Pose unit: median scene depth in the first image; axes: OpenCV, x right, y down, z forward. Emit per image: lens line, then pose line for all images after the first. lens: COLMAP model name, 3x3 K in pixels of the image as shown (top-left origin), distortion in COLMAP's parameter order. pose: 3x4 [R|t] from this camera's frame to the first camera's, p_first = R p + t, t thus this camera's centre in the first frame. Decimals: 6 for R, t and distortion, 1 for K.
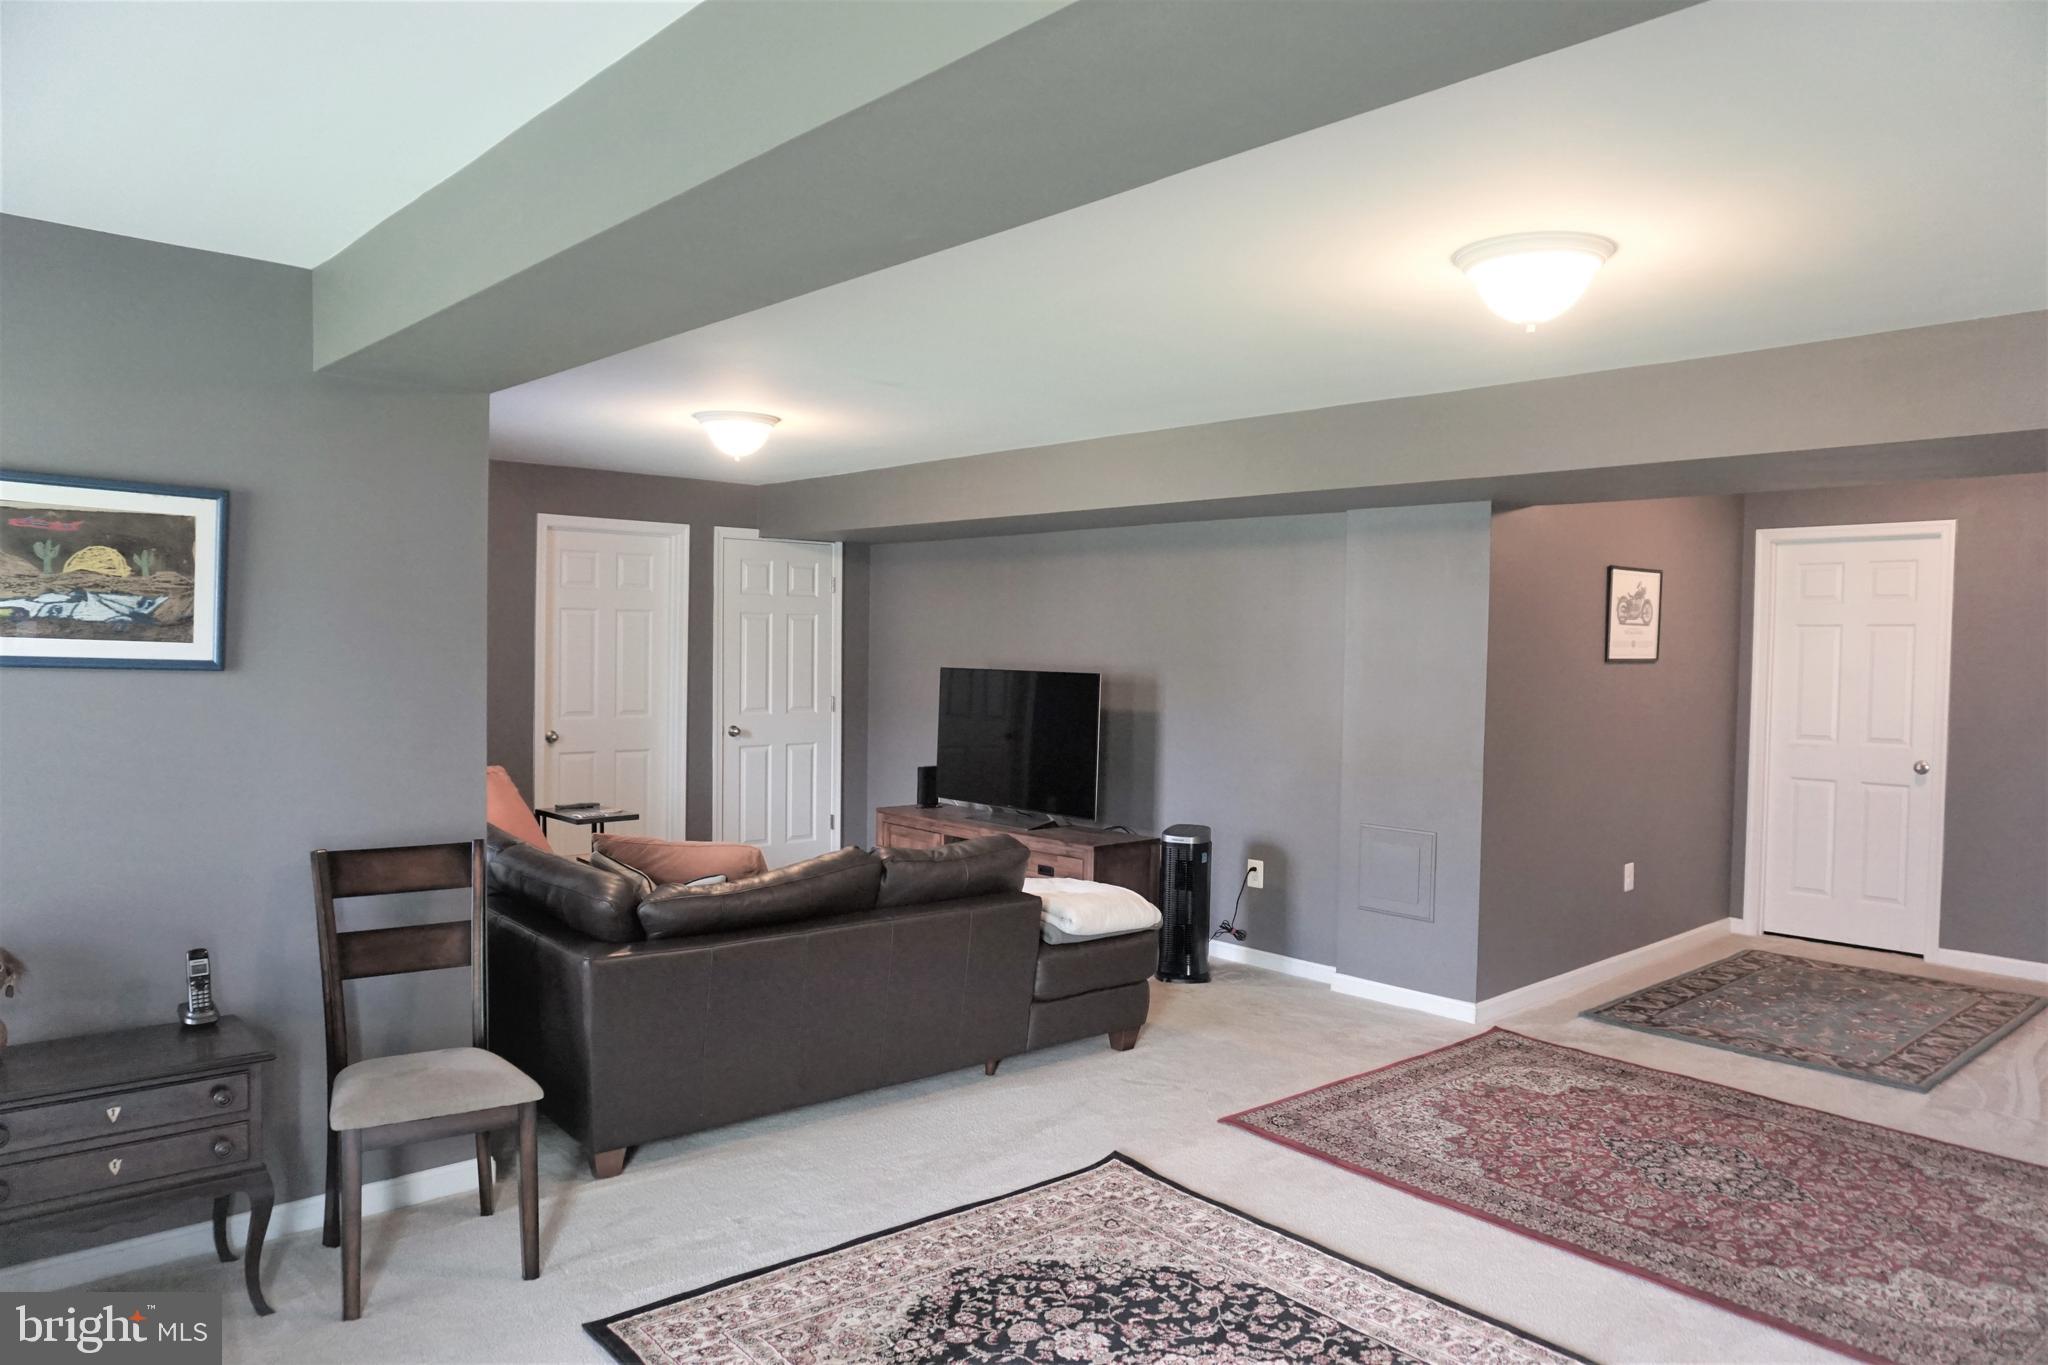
lens RADIAL K [[1400.7, 0, 1021.9], [0, 1400.7, 686.4], [0, 0, 1]] dist [-0.009955, 0.017931]
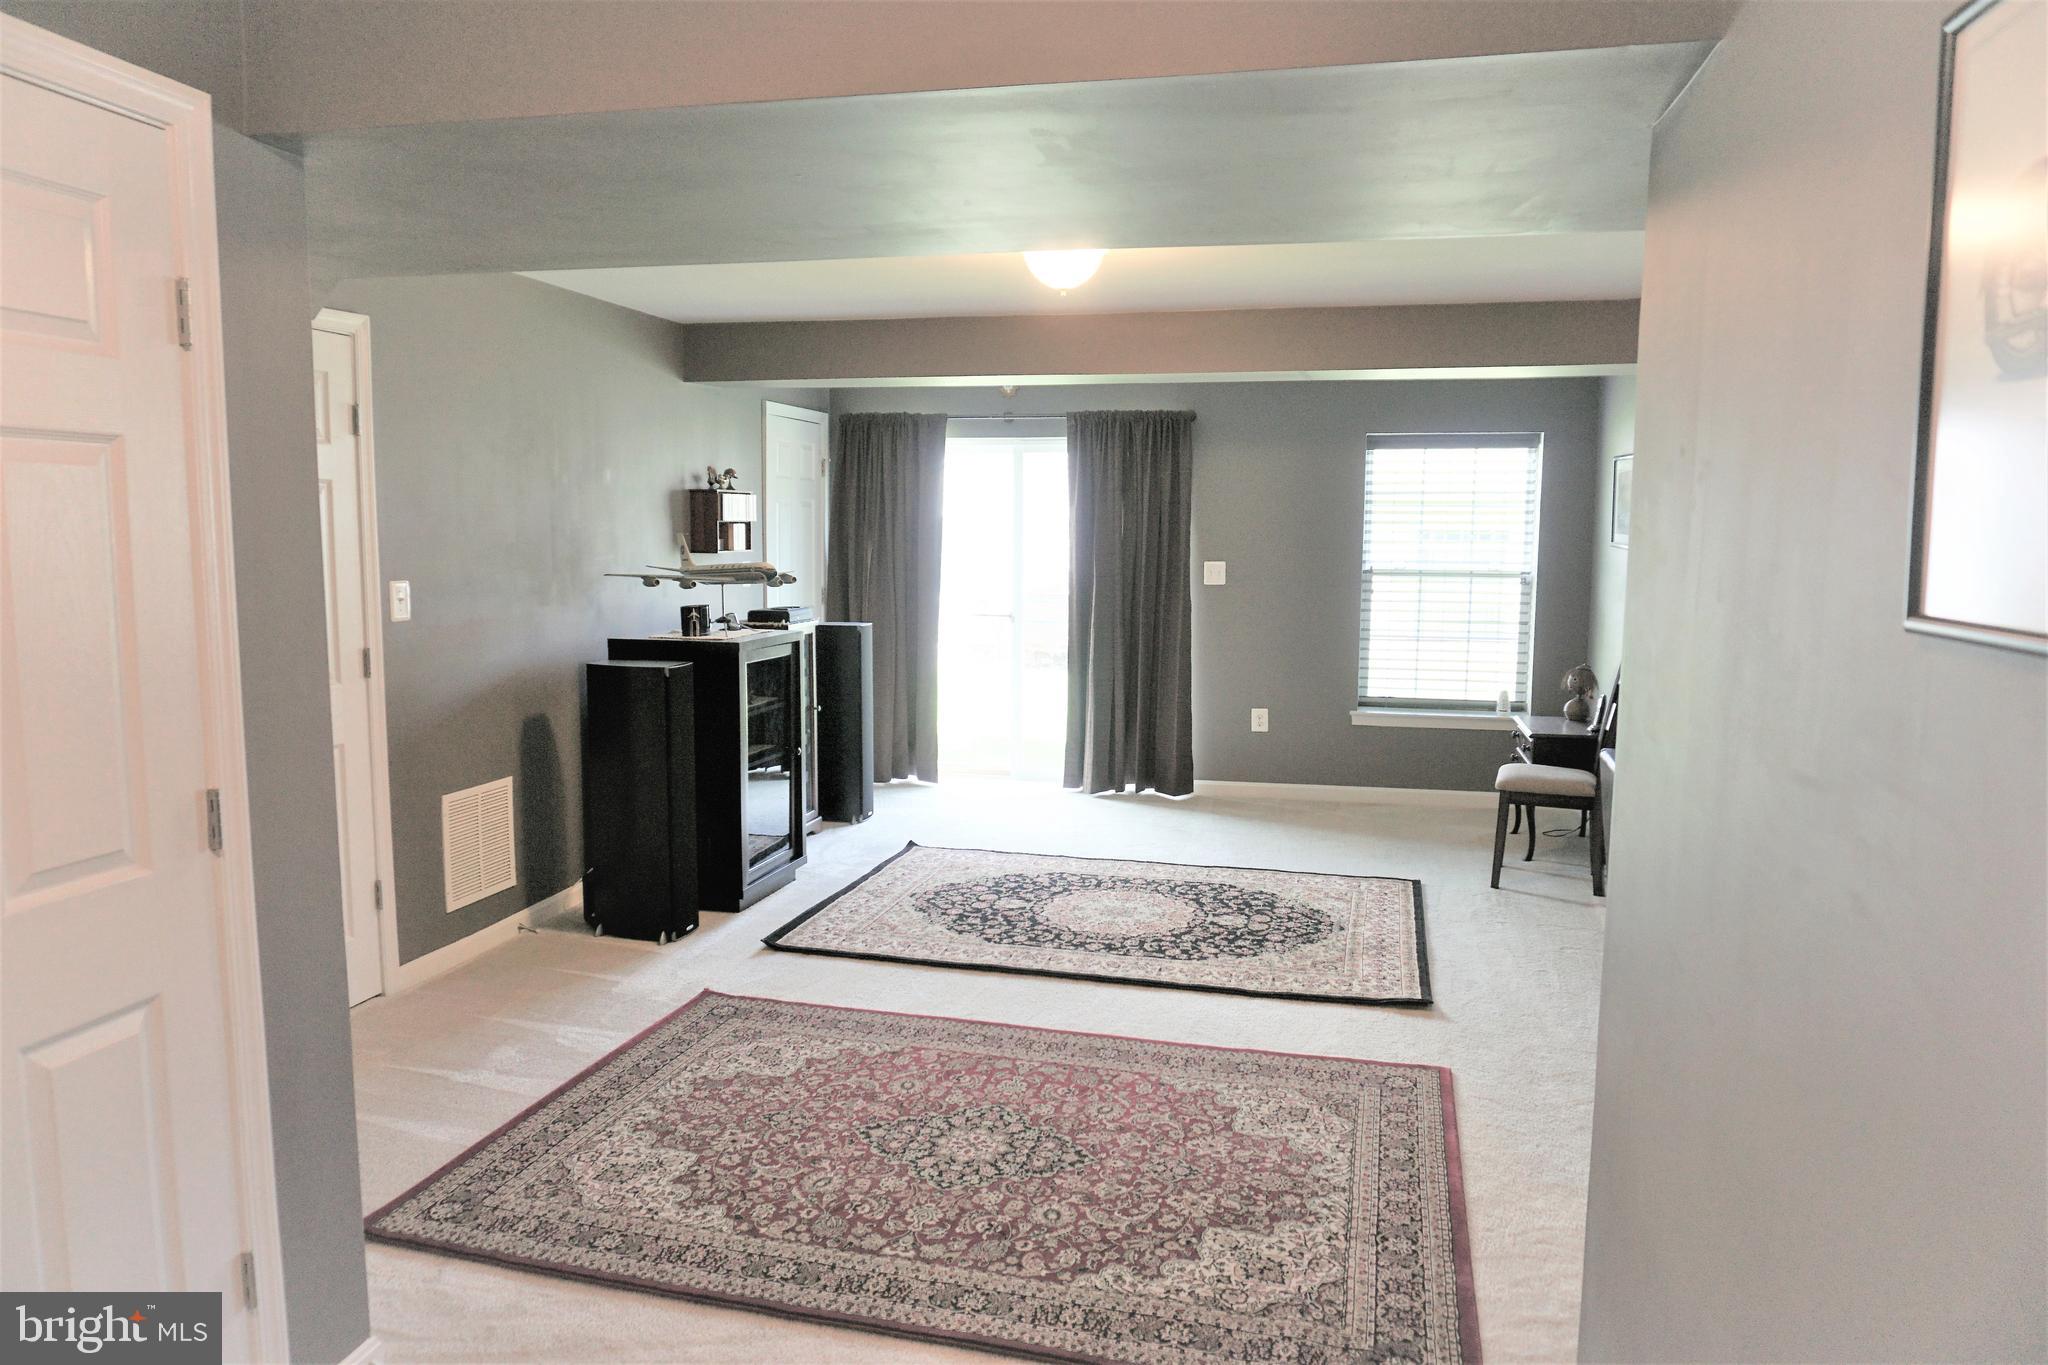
lens RADIAL K [[1400.7, 0, 1023.3], [0, 1400.7, 683.0], [0, 0, 1]] dist [-0.009955, 0.017931]
pose [[-0.823180, 0.044876, -0.566004, 1.091527], [-0.036485, 0.990631, 0.131605, -0.048630], [0.566607, 0.128985, -0.813830, 1.968219]]
